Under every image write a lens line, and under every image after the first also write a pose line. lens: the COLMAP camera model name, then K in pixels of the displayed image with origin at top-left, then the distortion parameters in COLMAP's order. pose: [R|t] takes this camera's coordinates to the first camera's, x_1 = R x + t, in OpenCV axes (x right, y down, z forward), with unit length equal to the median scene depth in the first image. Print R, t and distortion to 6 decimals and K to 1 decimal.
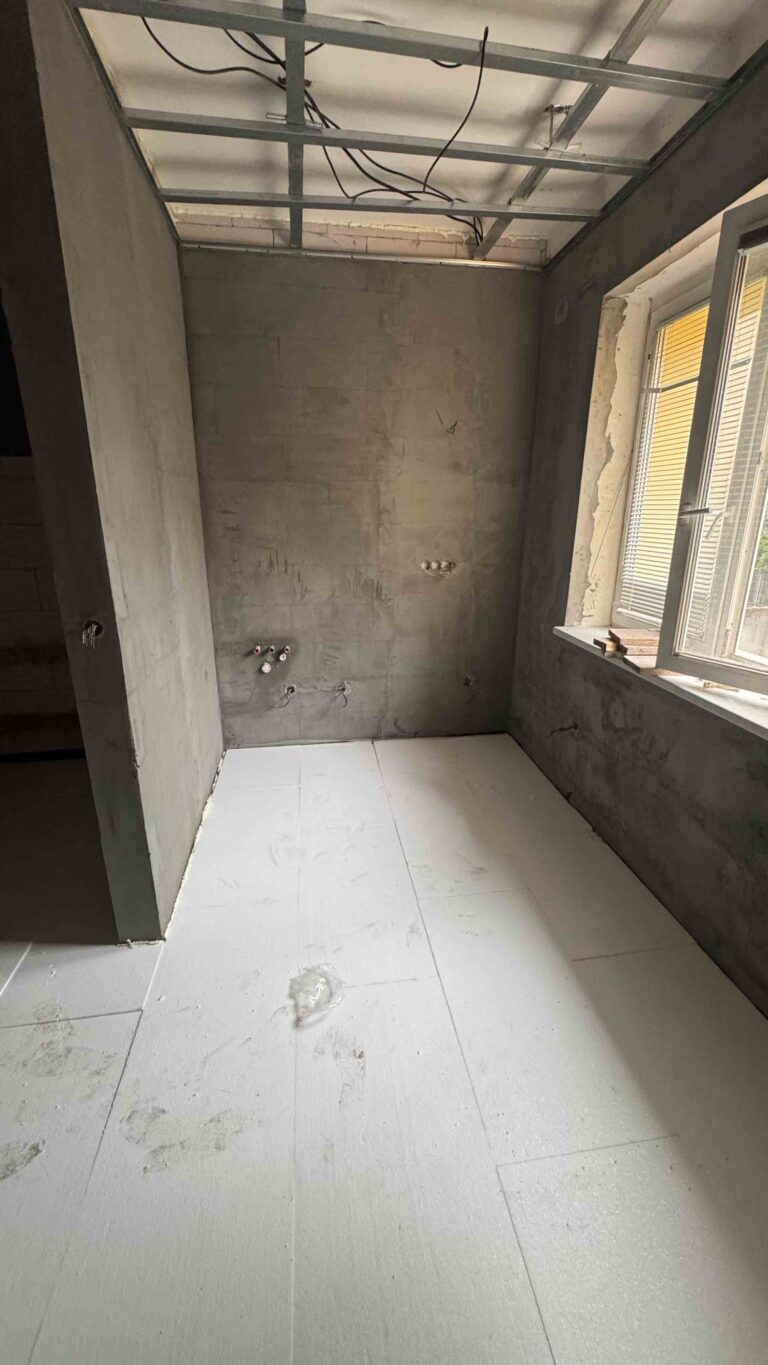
lens RADIAL K [[545.4, 0, 388.8], [0, 545.4, 680.7], [0, 0, 1]] dist [-0.000987, -0.000005]
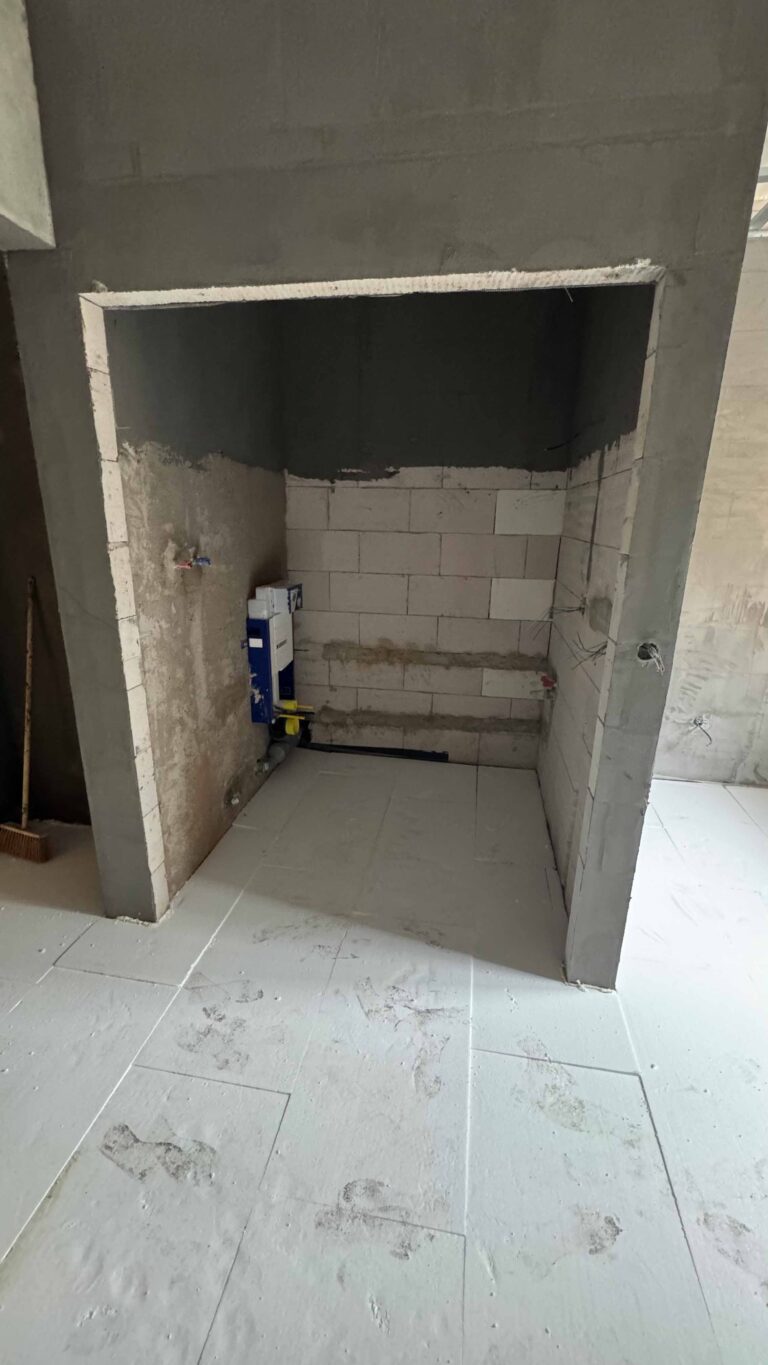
lens RADIAL K [[545.4, 0, 388.8], [0, 545.4, 680.7], [0, 0, 1]] dist [-0.000987, -0.000005]
pose [[0.950949, 0.102314, -0.291937, -0.323722], [-0.106698, 0.994291, 0.000909, -0.000393], [0.290363, 0.030284, 0.956437, -0.000742]]
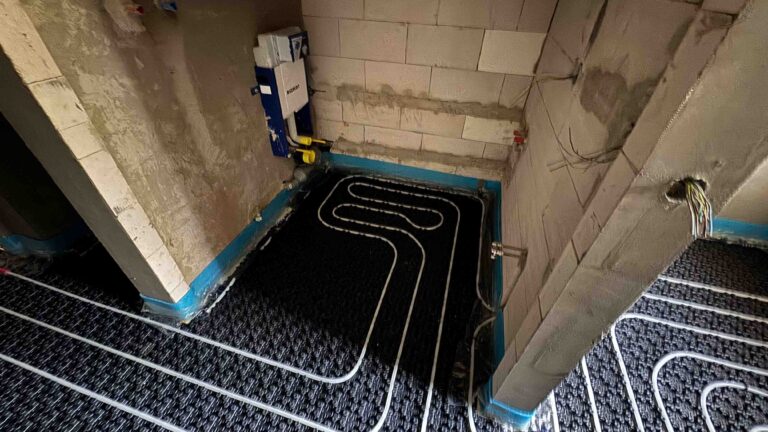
lens RADIAL K [[306.8, 0, 384.0], [0, 306.8, 216.0], [0, 0, 1]] dist [-0.000987, -0.000005]
pose [[0.908714, 0.279634, -0.309911, -0.345748], [-0.148210, 0.910213, 0.386711, -0.070781], [0.390223, -0.305478, 0.868568, 0.272096]]
